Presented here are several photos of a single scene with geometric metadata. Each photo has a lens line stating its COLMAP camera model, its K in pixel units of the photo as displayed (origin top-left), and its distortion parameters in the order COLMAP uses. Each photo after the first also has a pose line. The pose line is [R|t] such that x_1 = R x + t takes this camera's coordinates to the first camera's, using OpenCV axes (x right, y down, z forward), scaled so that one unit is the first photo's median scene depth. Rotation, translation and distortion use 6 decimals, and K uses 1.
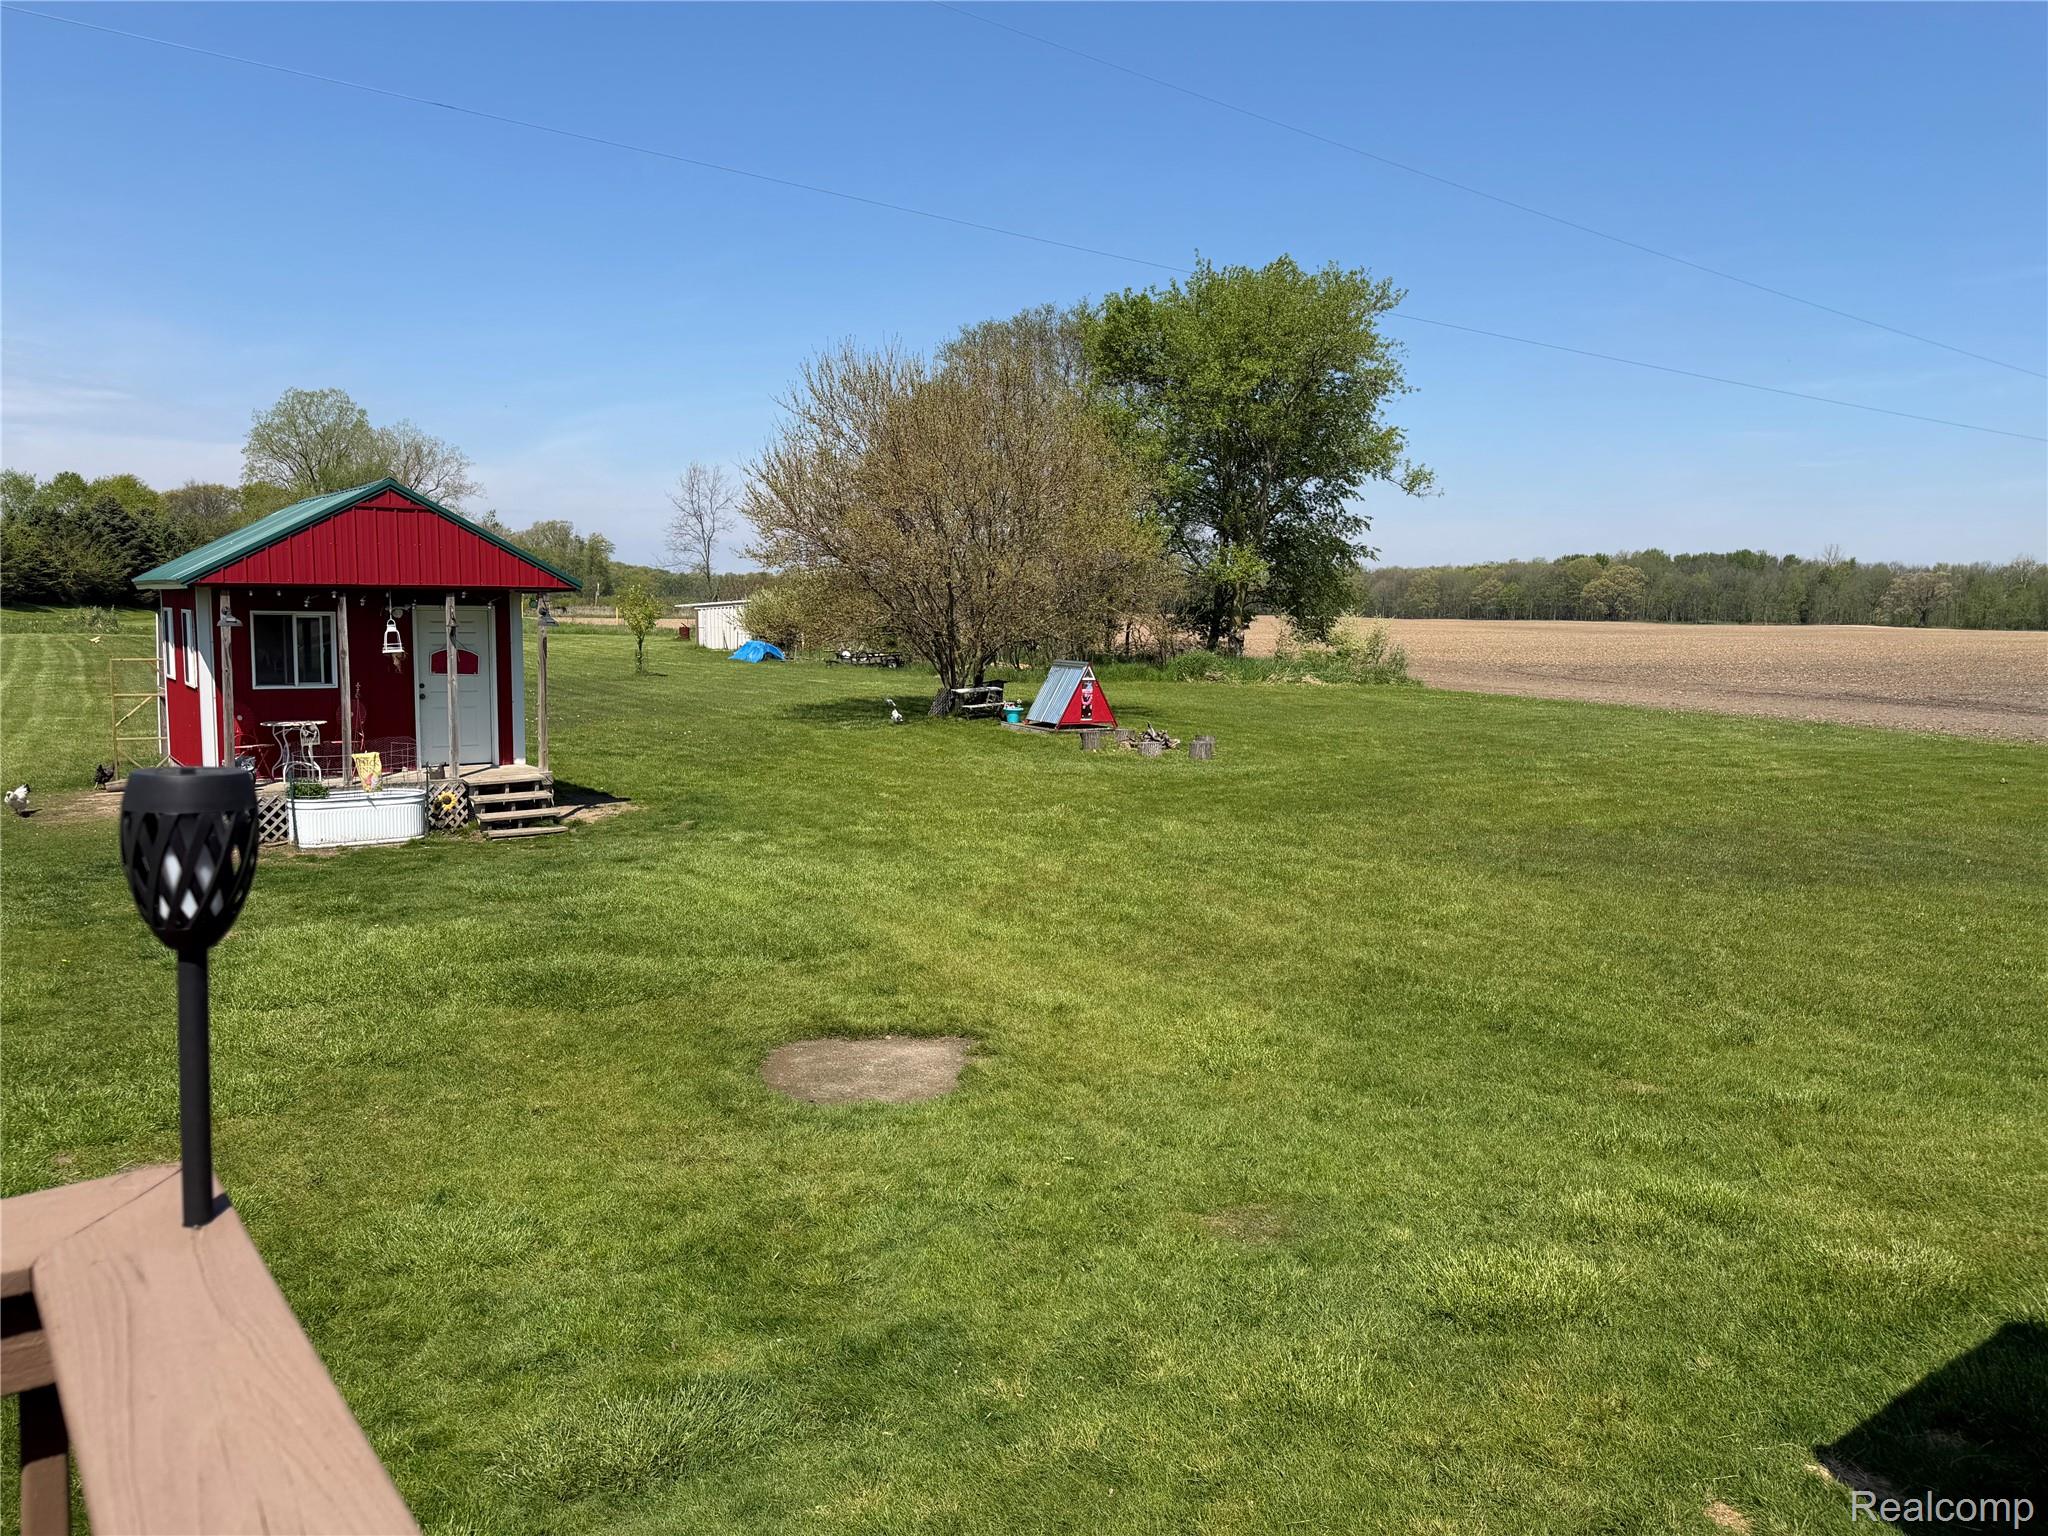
lens RADIAL K [[1444.0, 0, 1026.1], [0, 1444.0, 750.9], [0, 0, 1]] dist [0.146105, -0.163007]
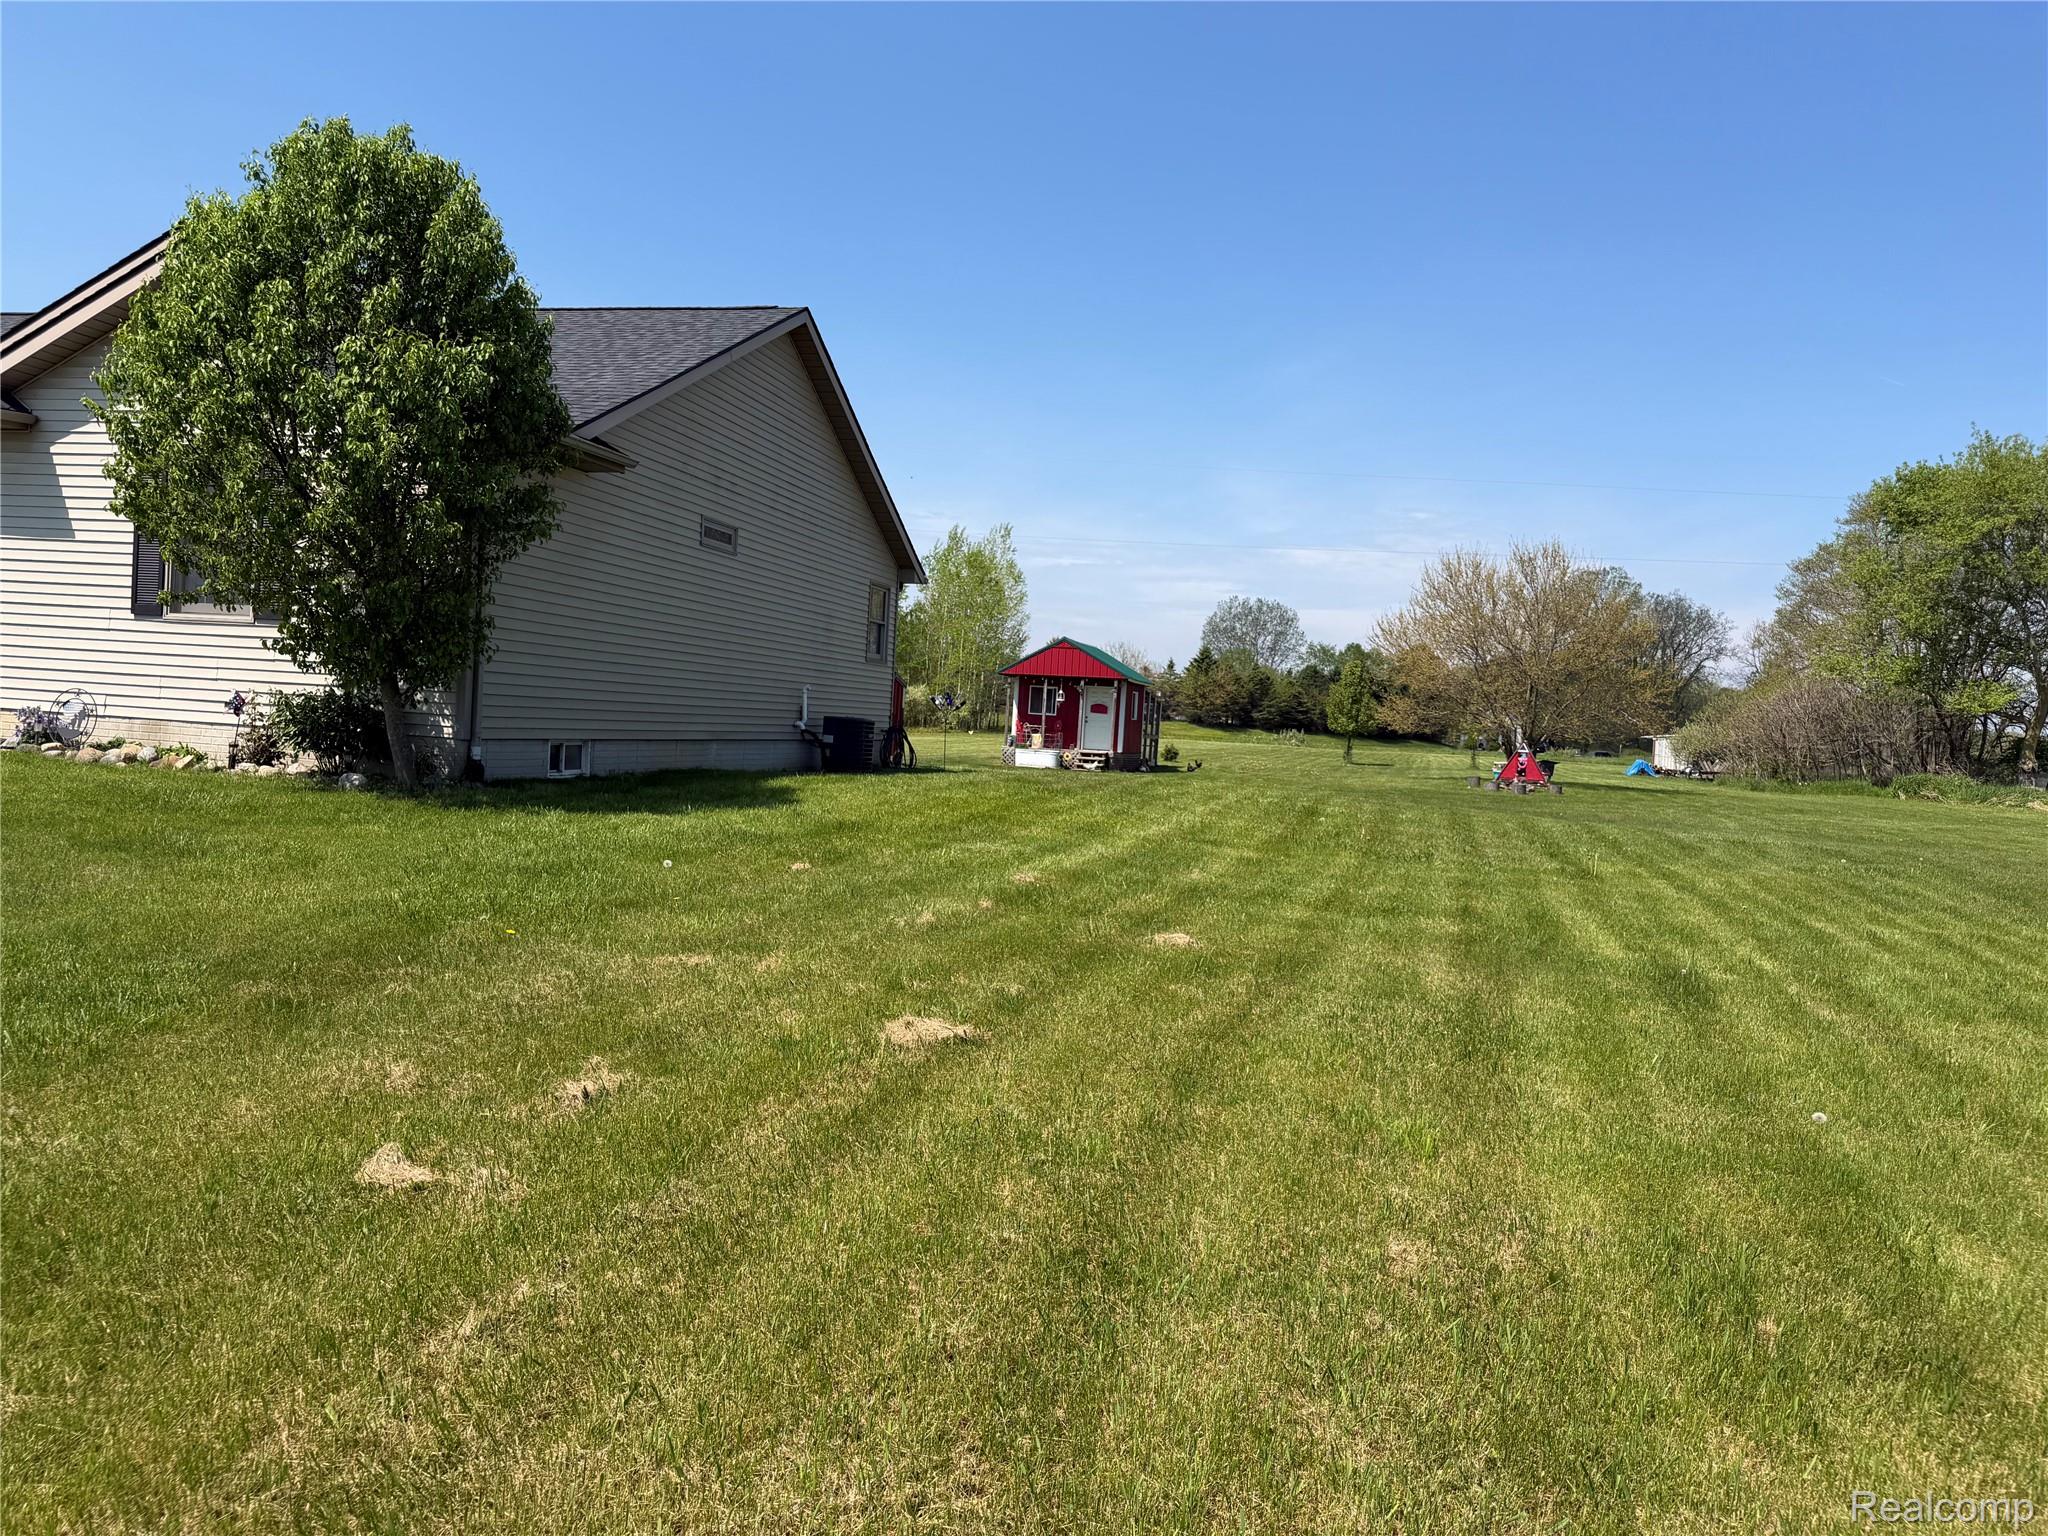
lens RADIAL K [[1444.0, 0, 1026.1], [0, 1444.0, 750.9], [0, 0, 1]] dist [0.146105, -0.163007]
pose [[0.640817, 0.042819, -0.766499, 0.567867], [-0.127462, 0.990520, -0.051229, 0.060933], [0.757039, 0.130528, 0.640199, -0.262760]]
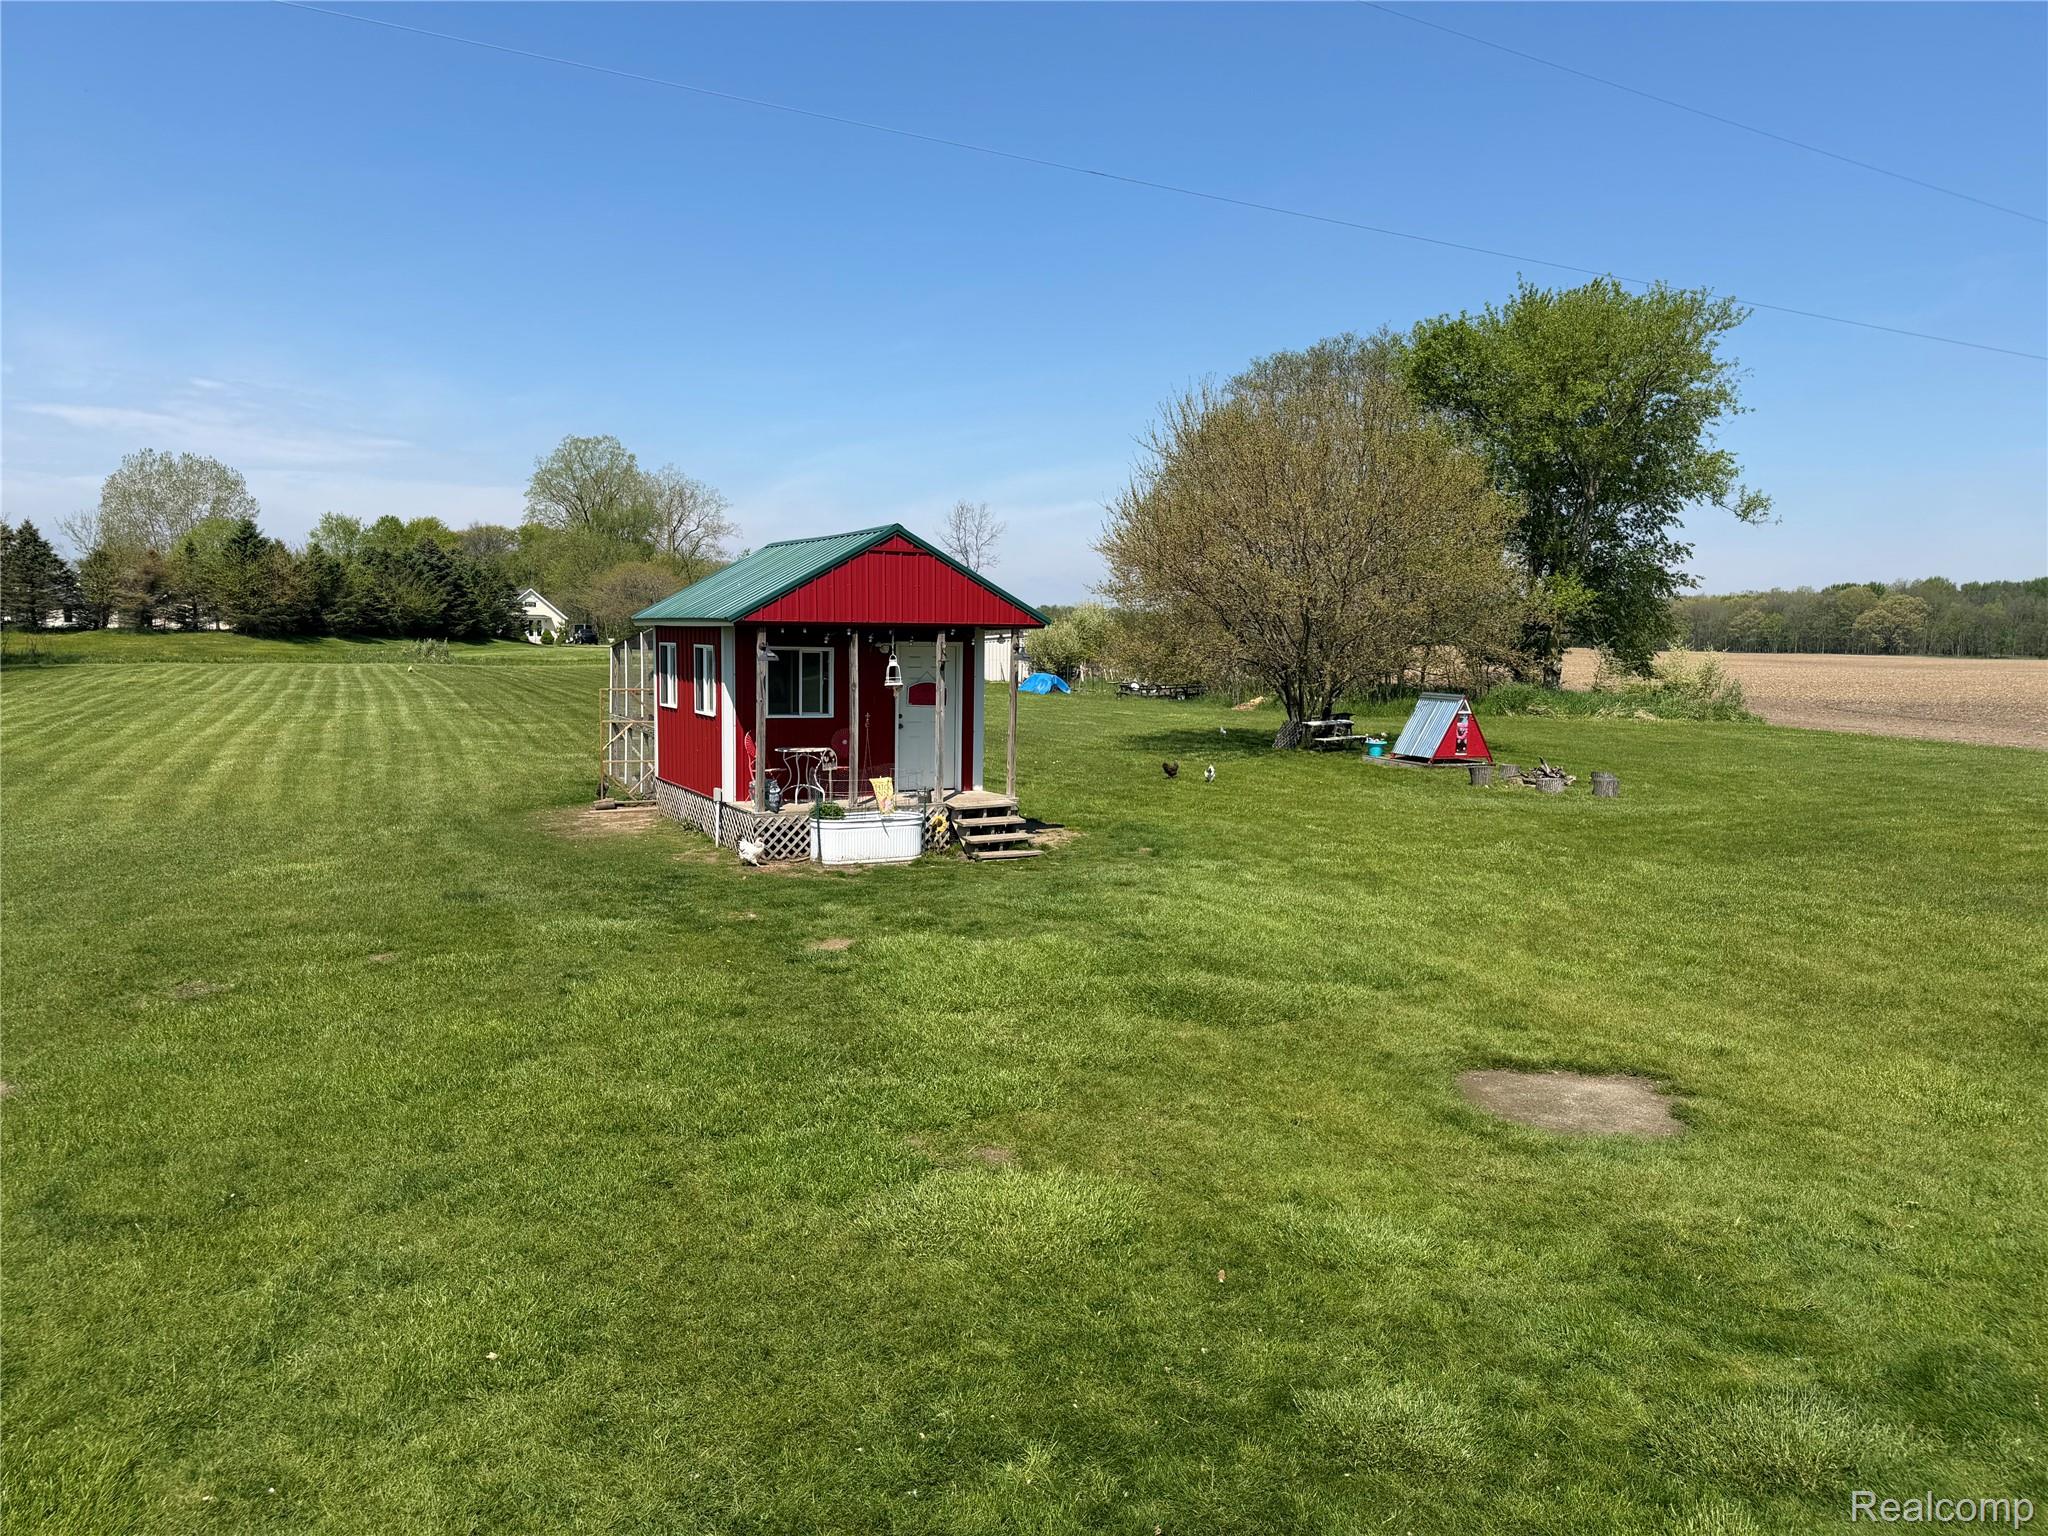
lens RADIAL K [[1440.7, 0, 1024.0], [0, 1440.7, 768.0], [0, 0, 1]] dist [0.171648, -0.287097]
pose [[0.990075, 0.014537, -0.139783, -0.068099], [-0.015883, 0.999838, -0.008515, 0.000500], [0.139636, 0.010651, 0.990146, -0.011746]]
